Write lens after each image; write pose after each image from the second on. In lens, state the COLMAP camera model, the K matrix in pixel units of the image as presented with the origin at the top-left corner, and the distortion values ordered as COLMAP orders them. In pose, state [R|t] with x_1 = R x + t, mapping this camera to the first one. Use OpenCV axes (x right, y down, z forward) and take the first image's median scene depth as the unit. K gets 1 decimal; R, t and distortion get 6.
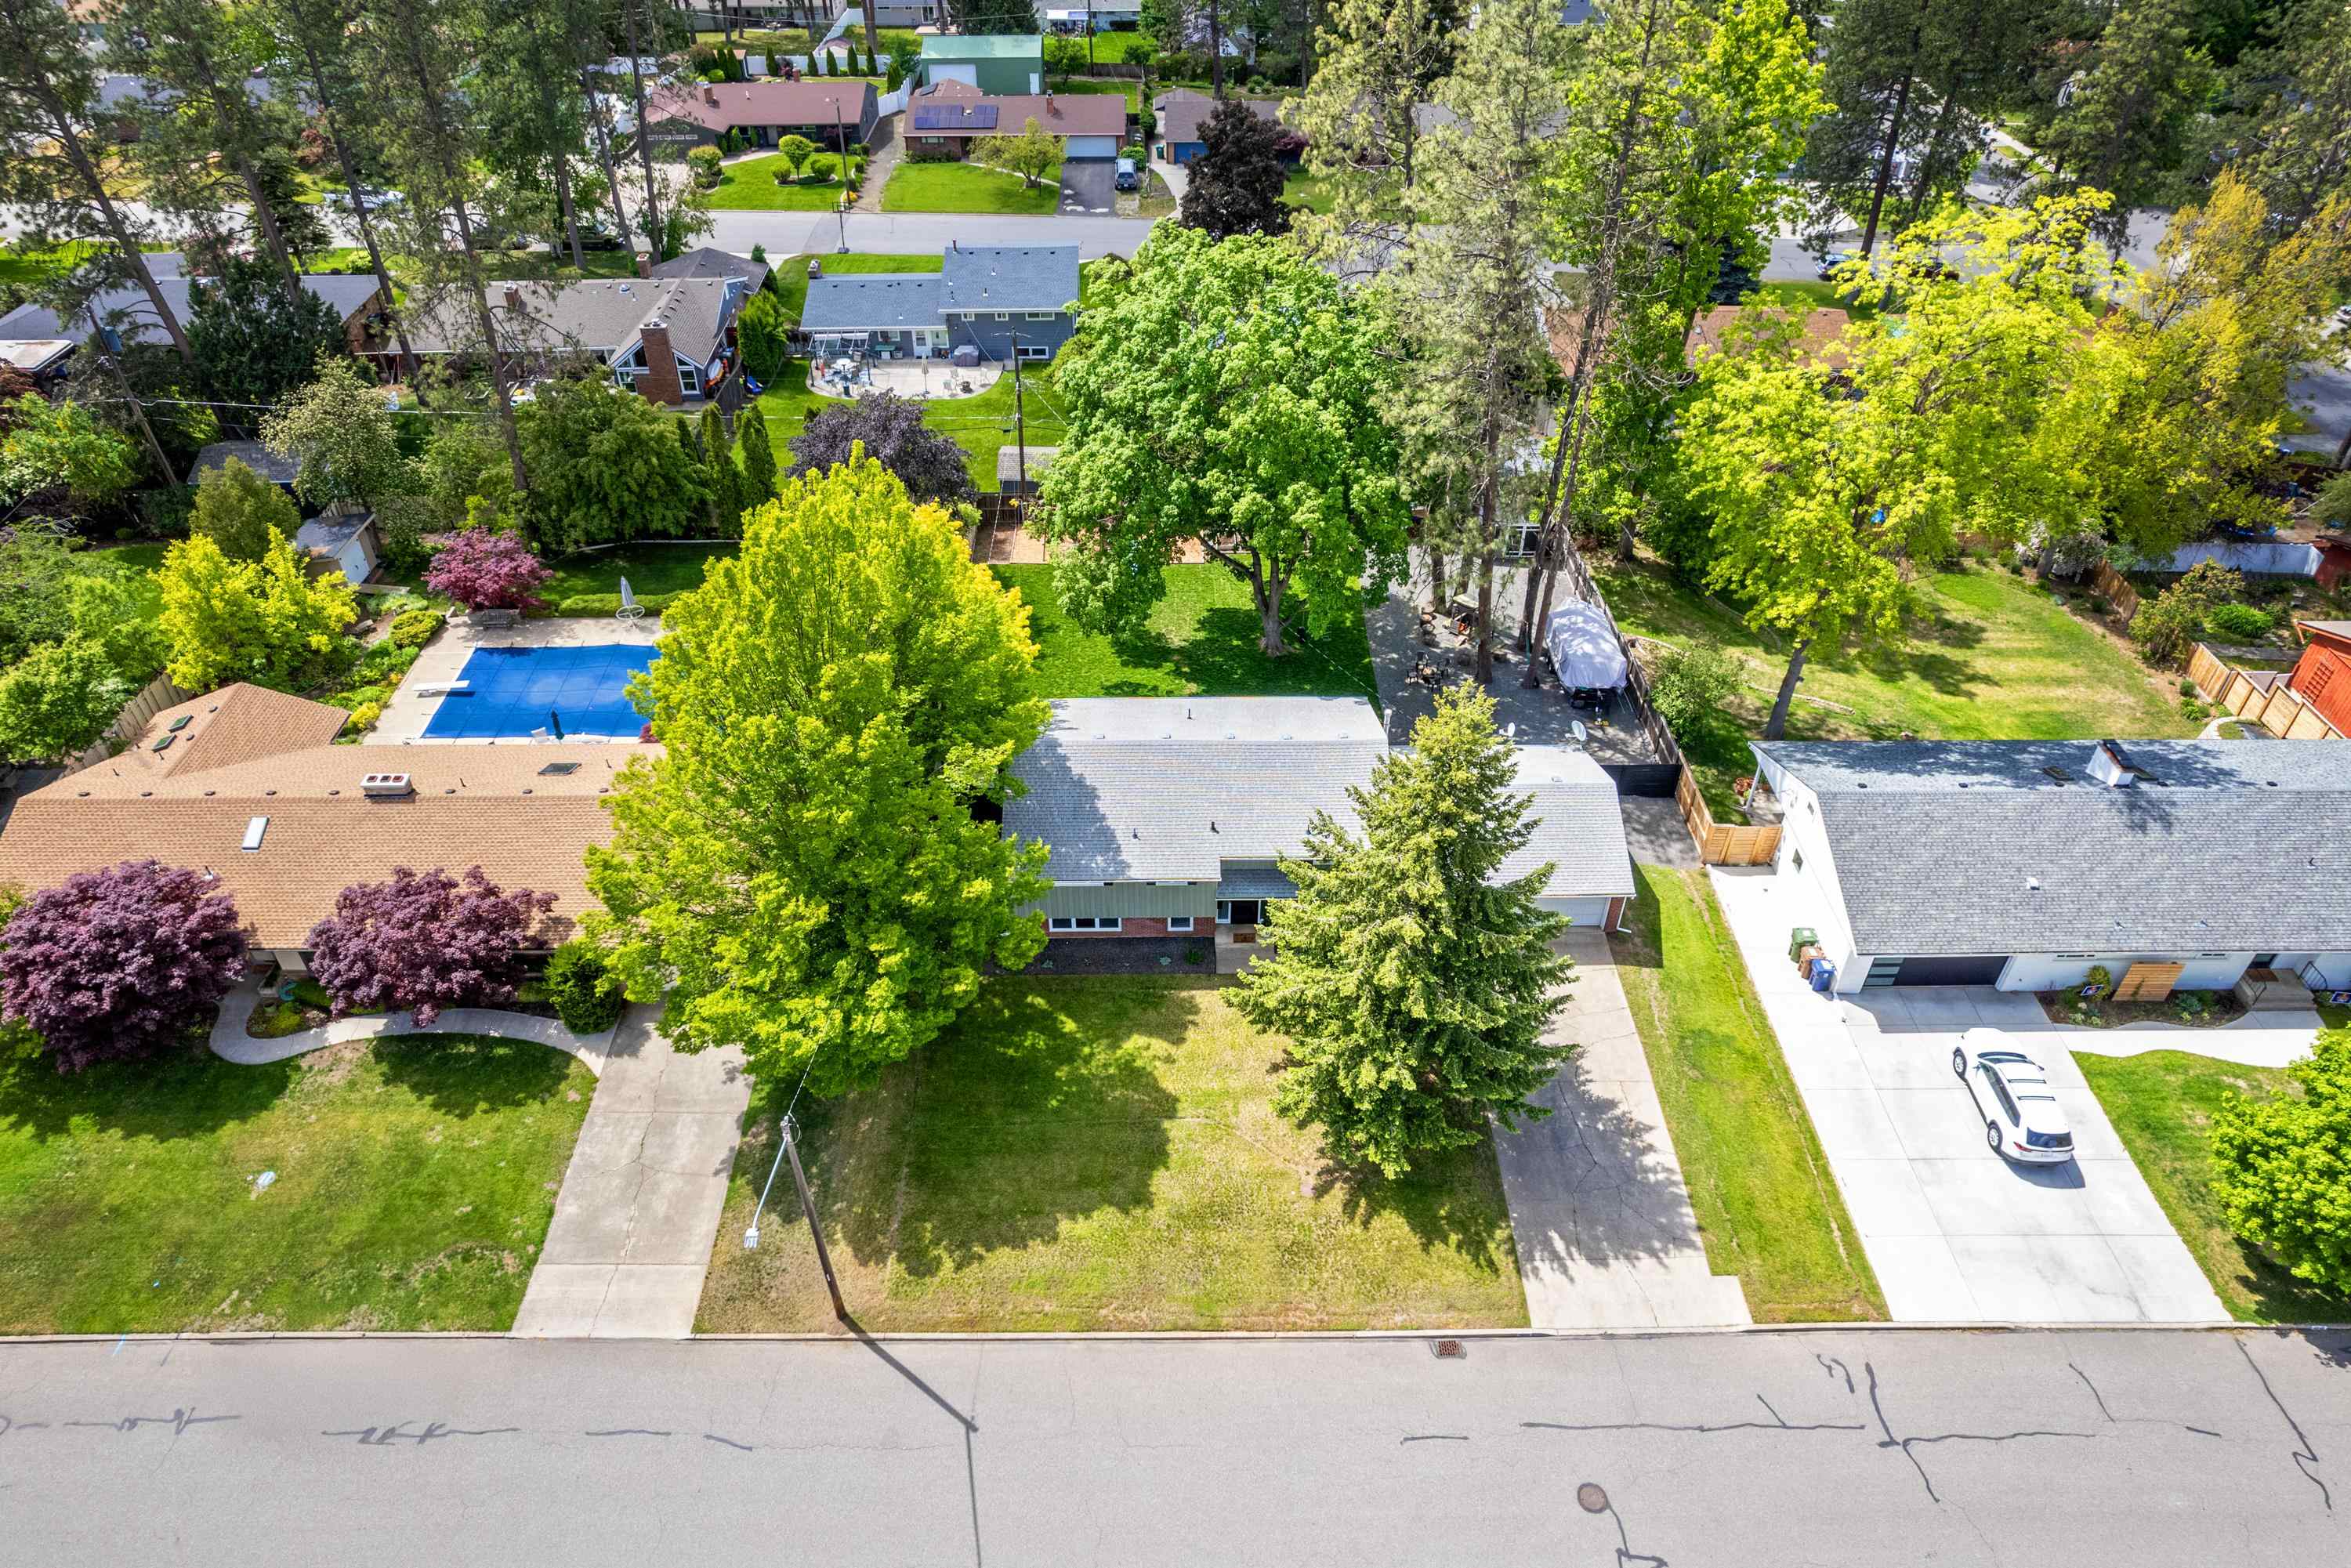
lens RADIAL K [[1501.0, 0, 1175.5], [0, 1501.0, 784.0], [0, 0, 1]] dist [-0.079010, 0.063650]
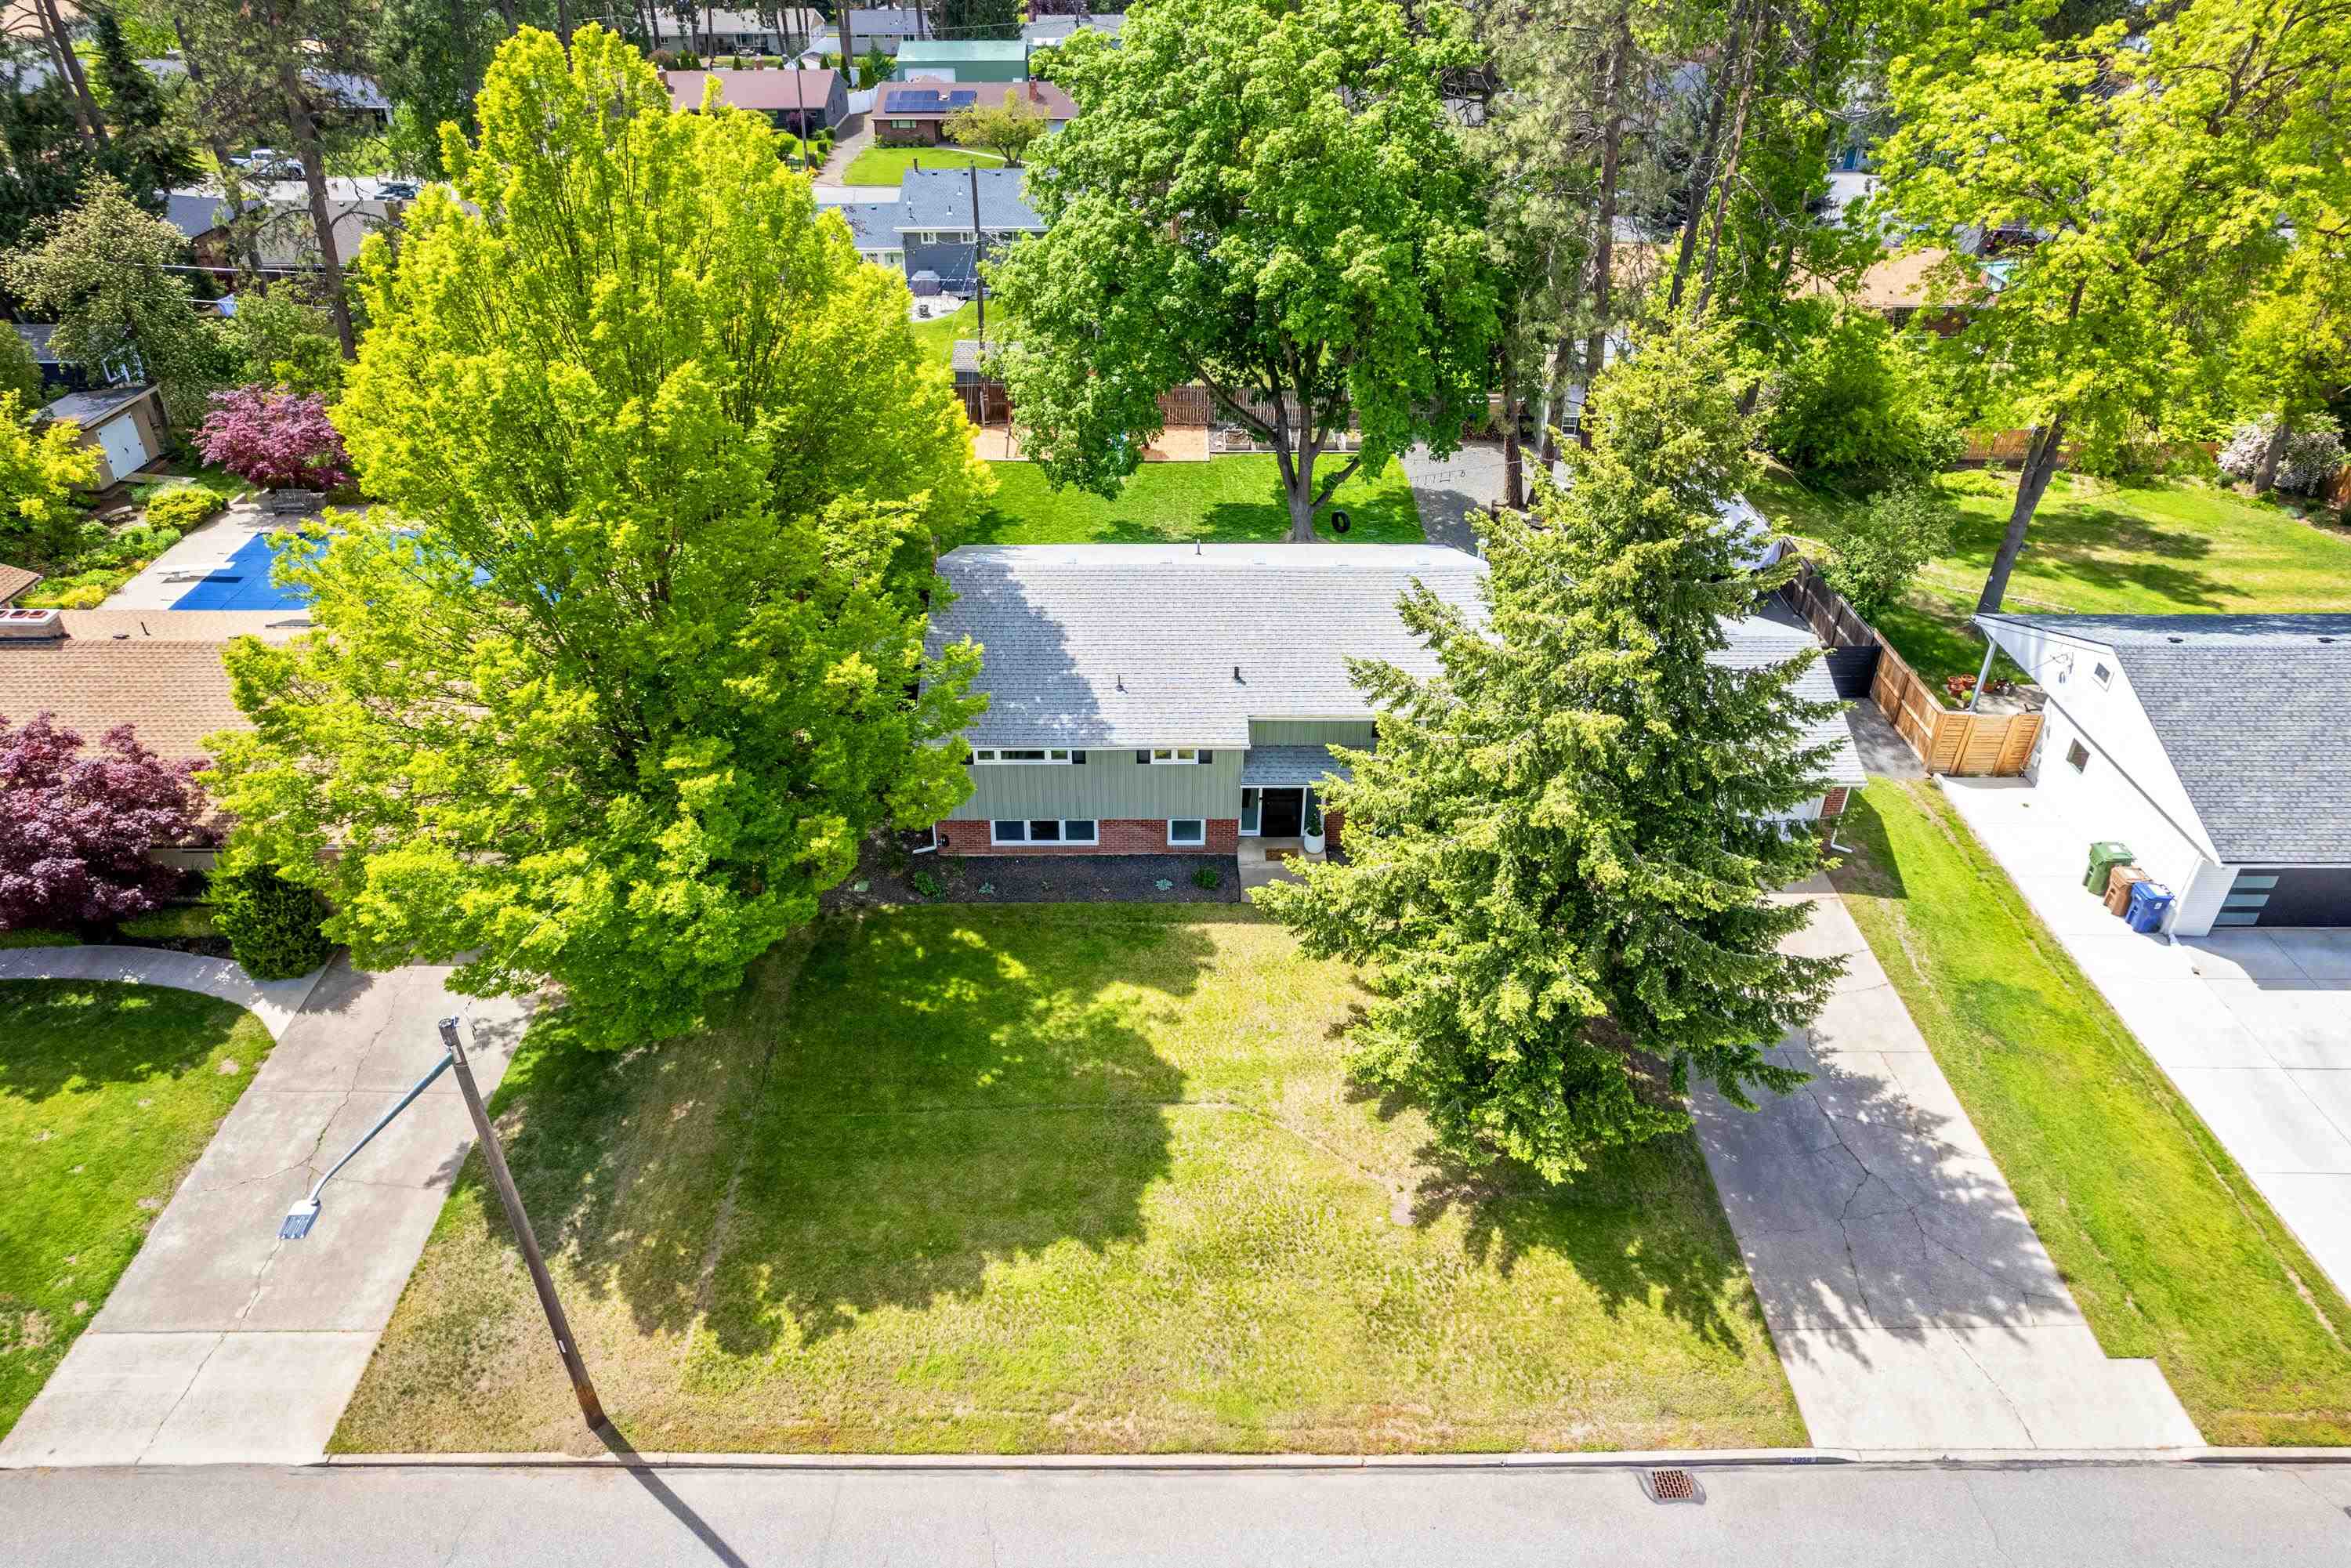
lens RADIAL K [[1513.7, 0, 1162.7], [0, 1513.7, 759.0], [0, 0, 1]] dist [-0.091898, 0.083466]
pose [[0.999995, 0.003080, -0.000527, -0.007945], [-0.003118, 0.994614, -0.103601, 0.144427], [0.000205, 0.103603, 0.994619, 0.360313]]
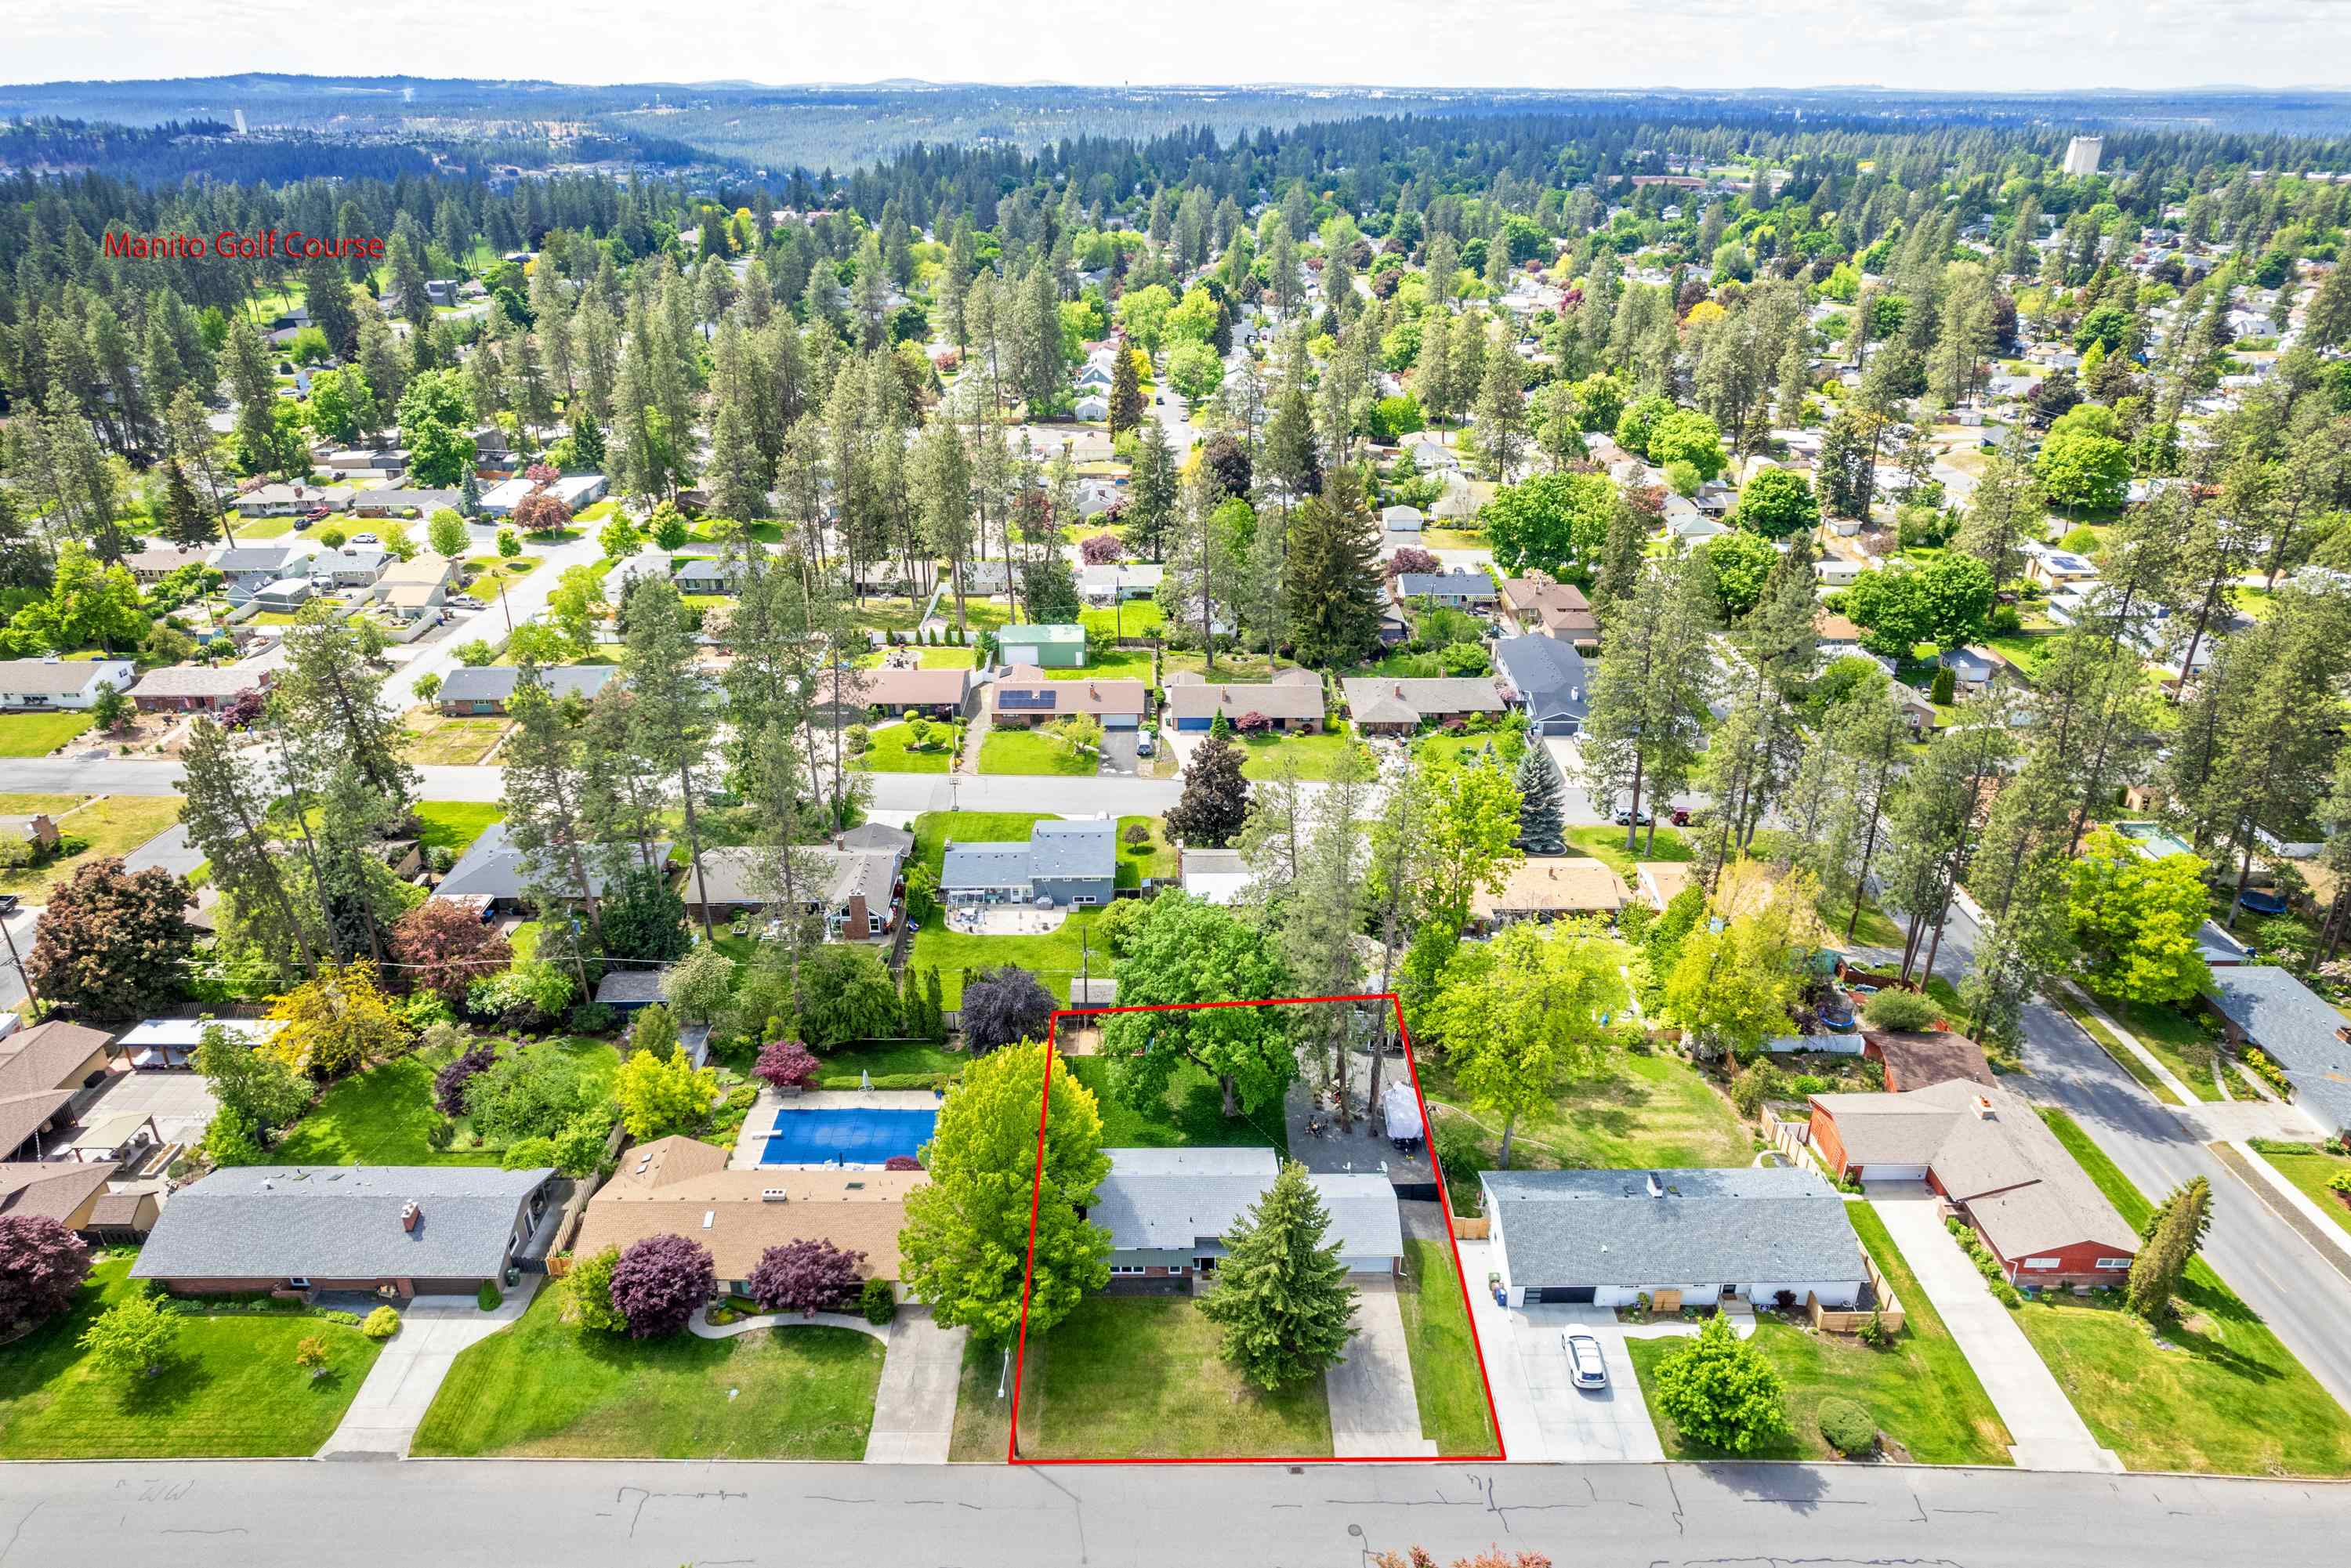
lens RADIAL K [[1501.0, 0, 1175.5], [0, 1501.0, 784.0], [0, 0, 1]] dist [-0.079010, 0.063650]
pose [[0.999979, 0.001189, -0.006372, 0.017319], [-0.002657, 0.971862, -0.235535, -0.073802], [0.005912, 0.235547, 0.971845, -1.166526]]
